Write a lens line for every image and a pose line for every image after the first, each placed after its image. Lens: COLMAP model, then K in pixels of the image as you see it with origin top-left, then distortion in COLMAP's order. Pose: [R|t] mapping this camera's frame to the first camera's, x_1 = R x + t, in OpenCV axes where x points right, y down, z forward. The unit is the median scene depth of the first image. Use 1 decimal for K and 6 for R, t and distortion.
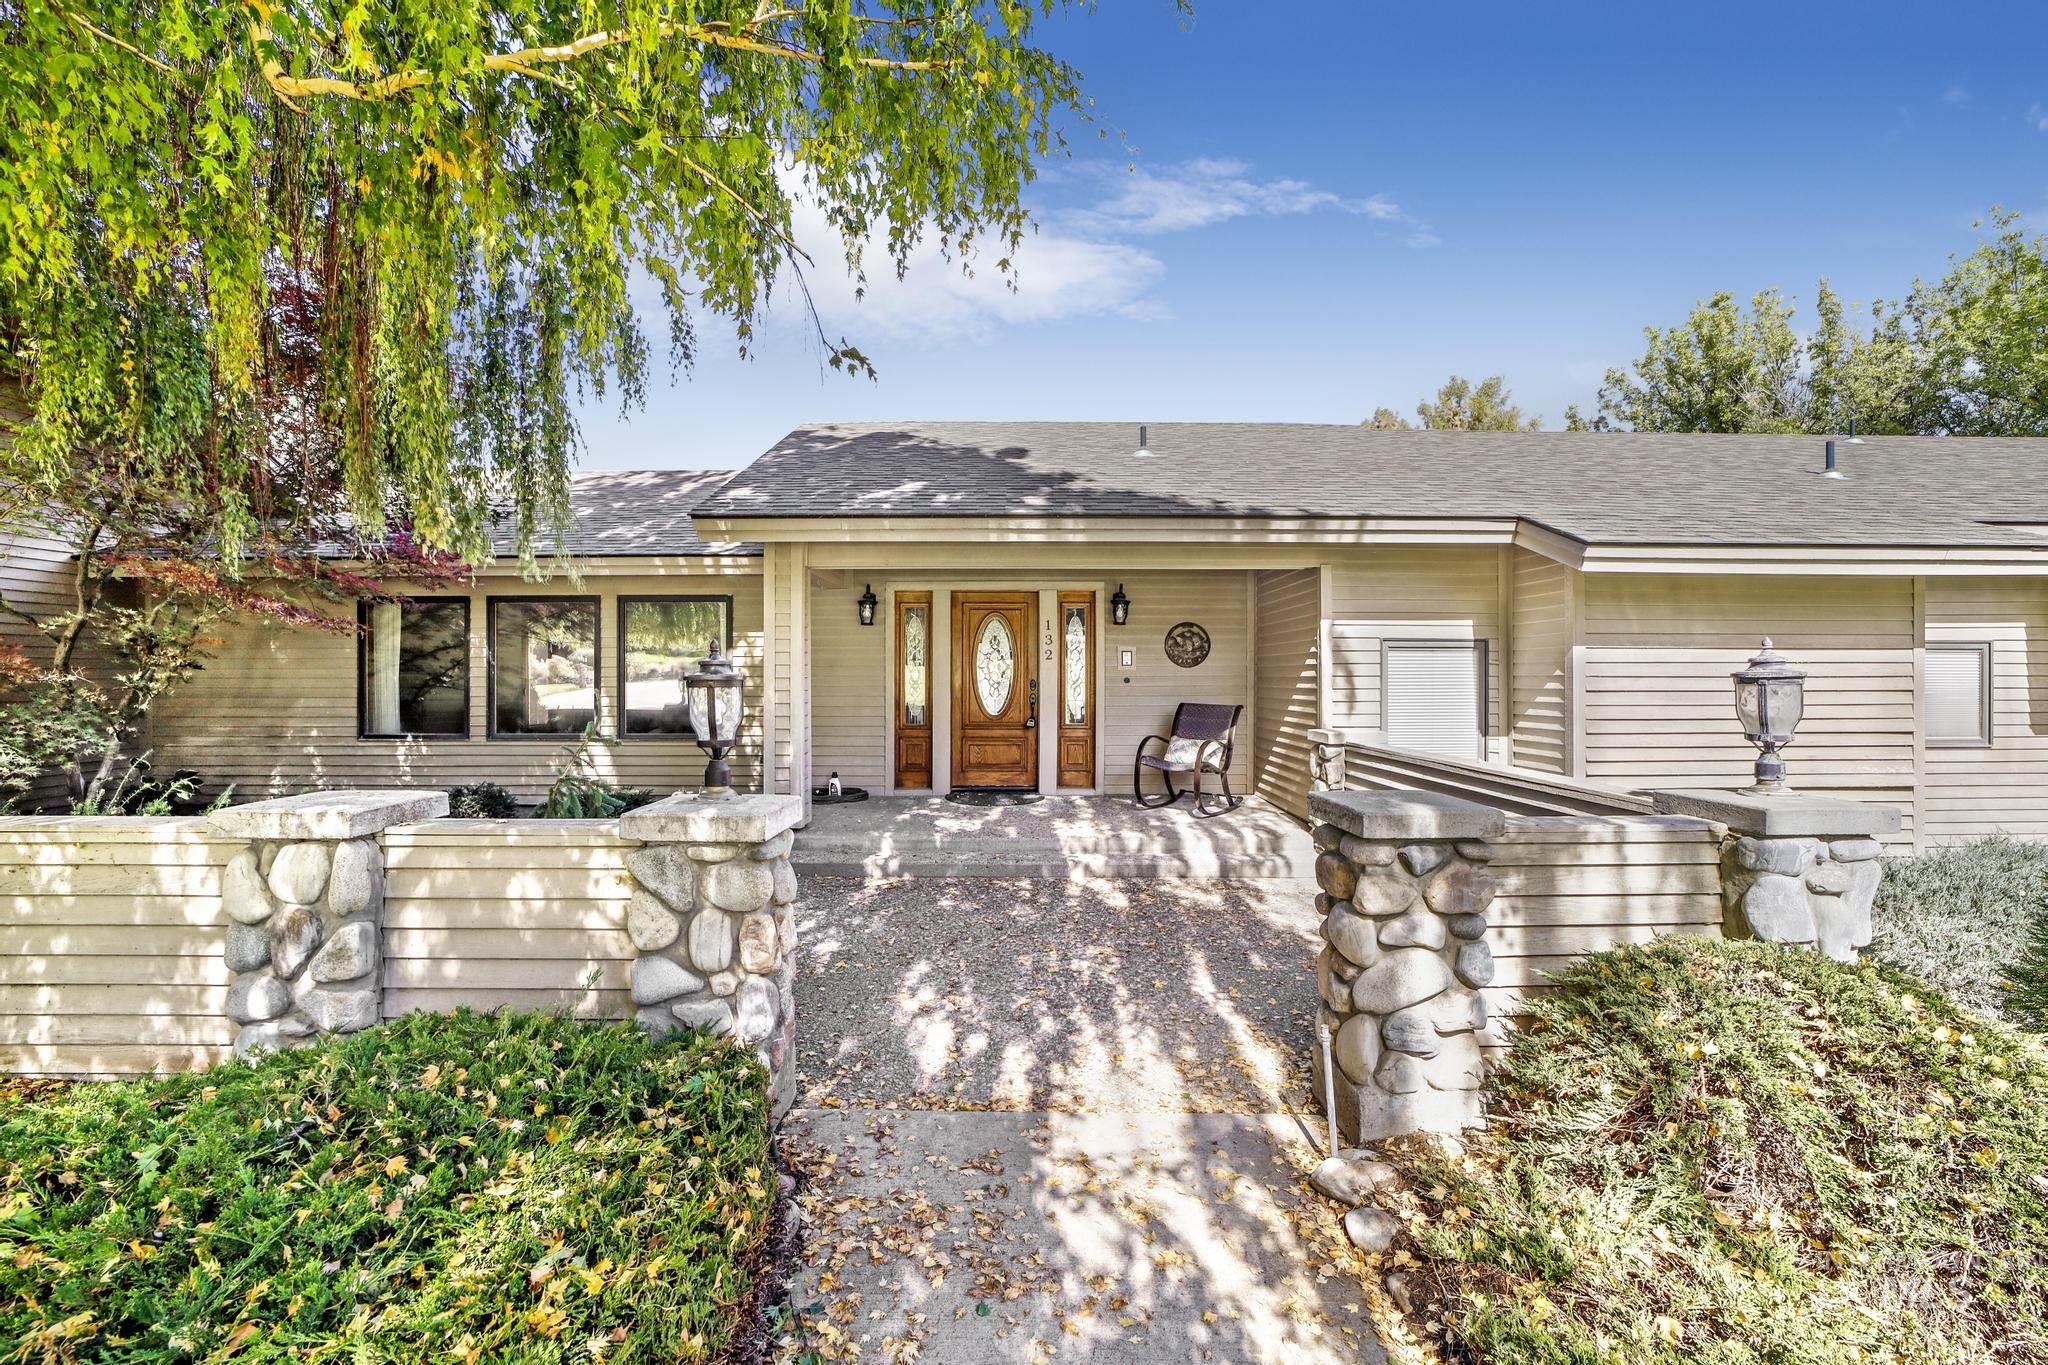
lens RADIAL K [[811.7, 0, 1016.9], [0, 811.7, 680.7], [0, 0, 1]] dist [-0.041199, 0.012958]
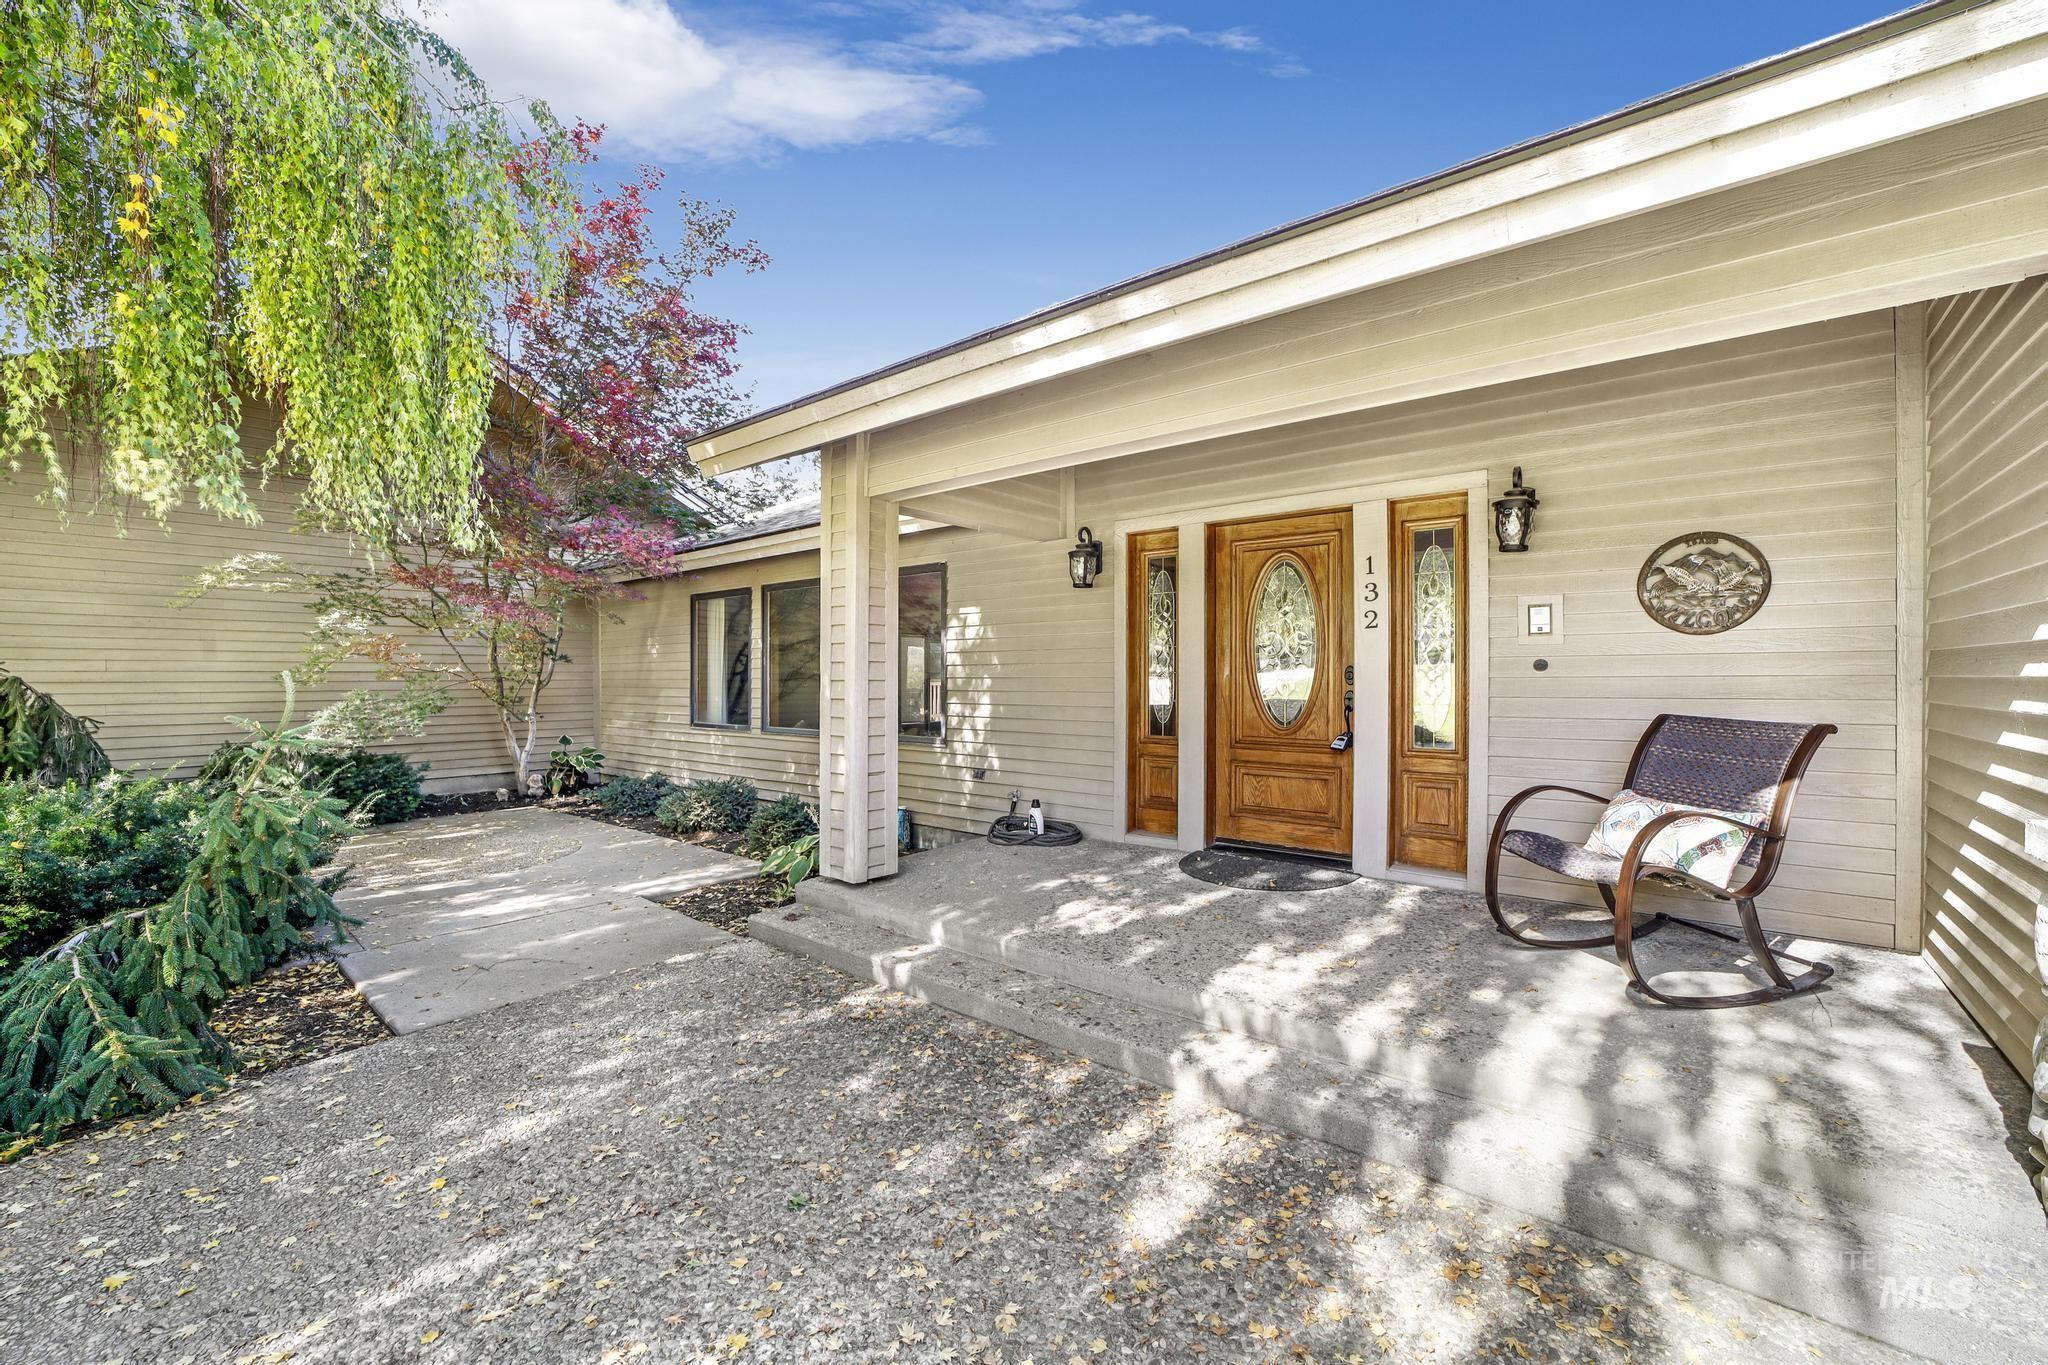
lens RADIAL K [[811.7, 0, 1016.9], [0, 811.7, 680.7], [0, 0, 1]] dist [-0.041199, 0.012958]
pose [[0.756833, 0.002007, -0.653605, 0.215779], [-0.001604, 0.999998, 0.001213, 0.008679], [0.653606, 0.000131, 0.756835, 0.442468]]
